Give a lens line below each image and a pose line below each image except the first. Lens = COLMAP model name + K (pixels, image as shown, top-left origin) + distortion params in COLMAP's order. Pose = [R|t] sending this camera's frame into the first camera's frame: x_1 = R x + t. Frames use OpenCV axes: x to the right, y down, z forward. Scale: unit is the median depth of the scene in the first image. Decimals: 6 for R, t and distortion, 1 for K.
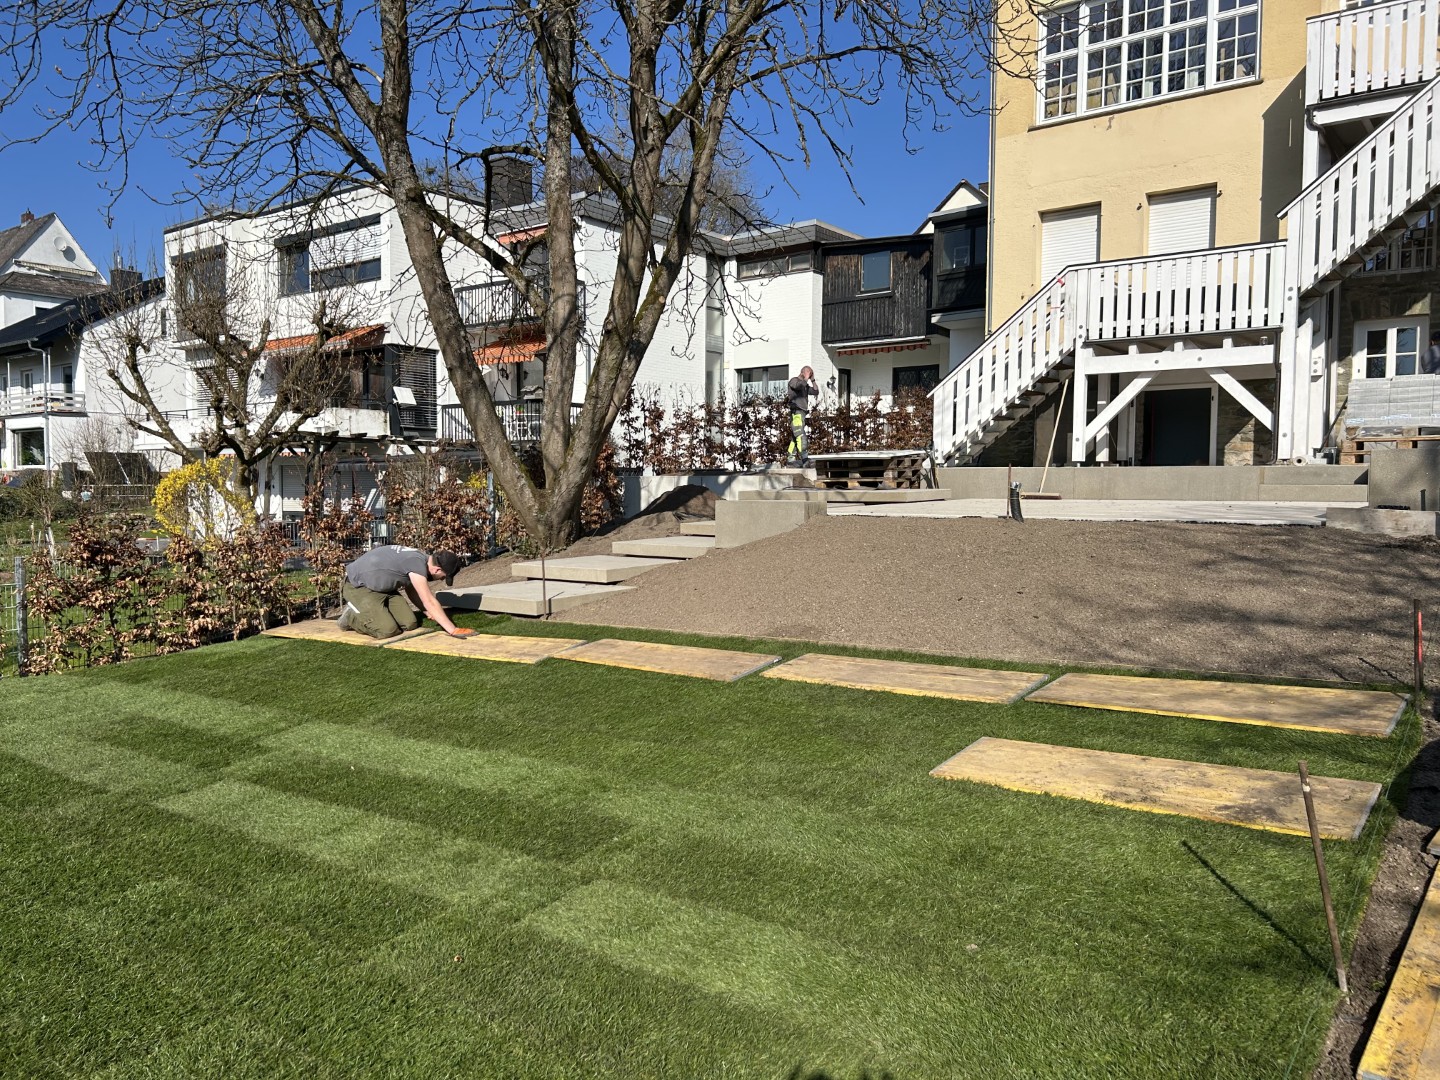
lens RADIAL K [[1073.9, 0, 720.0], [0, 1073.9, 540.0], [0, 0, 1]] dist [0.050794, 0.000476]
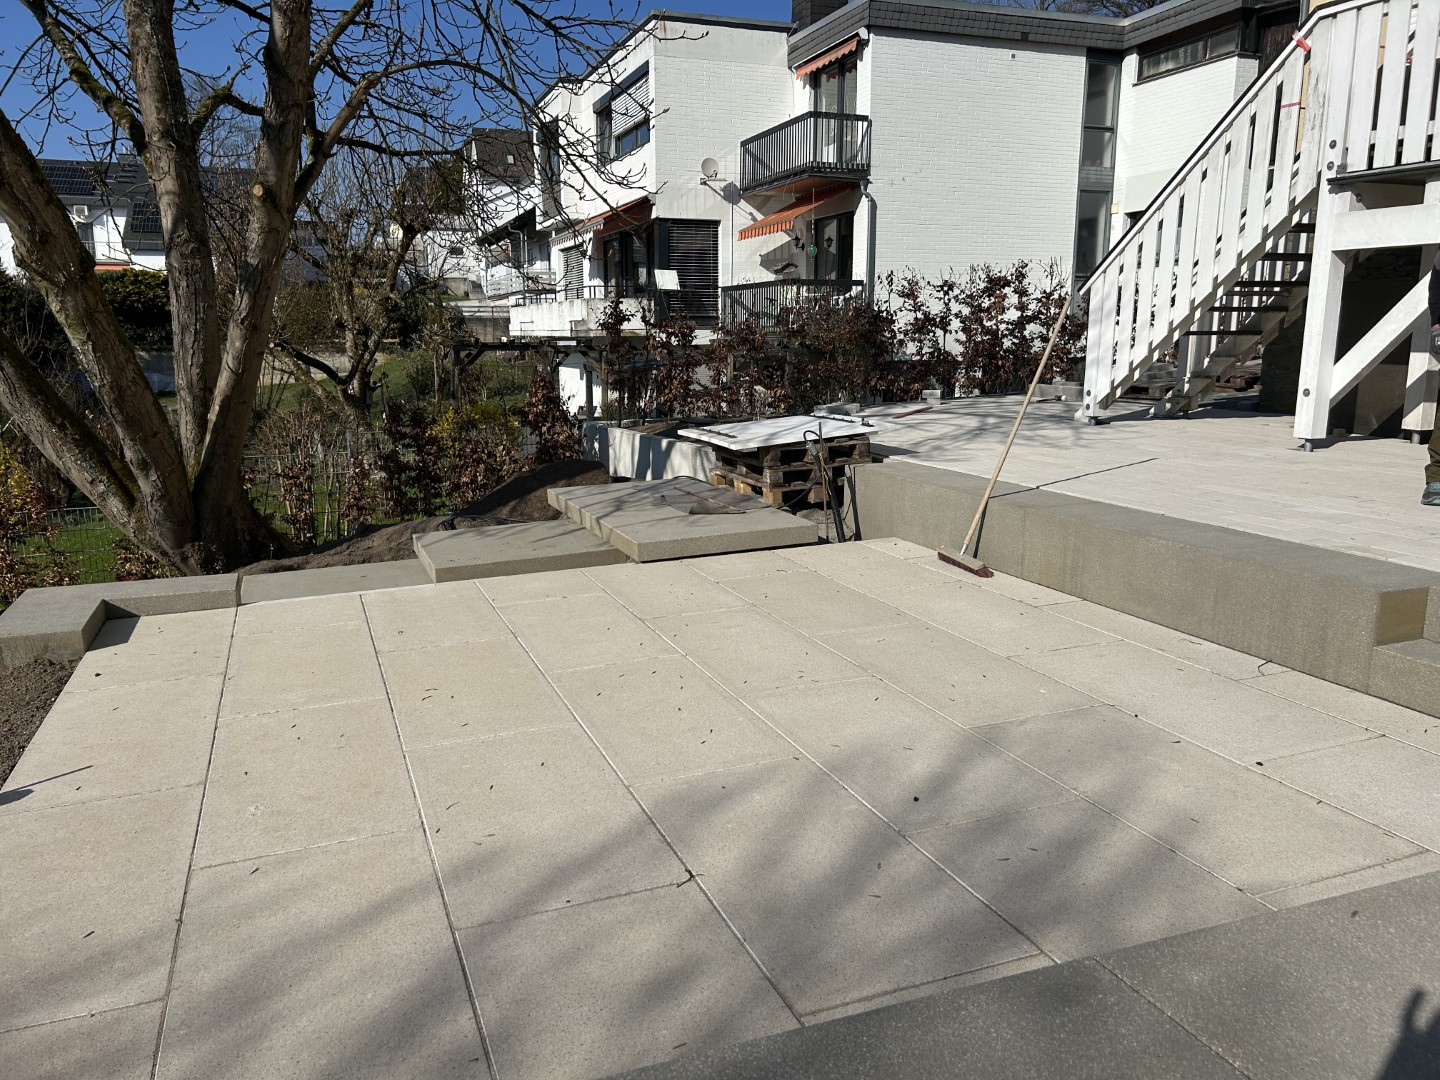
lens RADIAL K [[1085.7, 0, 720.0], [0, 1085.7, 540.0], [0, 0, 1]] dist [-0.002081, -0.003264]
pose [[0.842516, 0.090307, -0.531047, 0.222520], [-0.012633, 0.988888, 0.148123, -0.057459], [0.538523, -0.118087, 0.834295, 0.274352]]
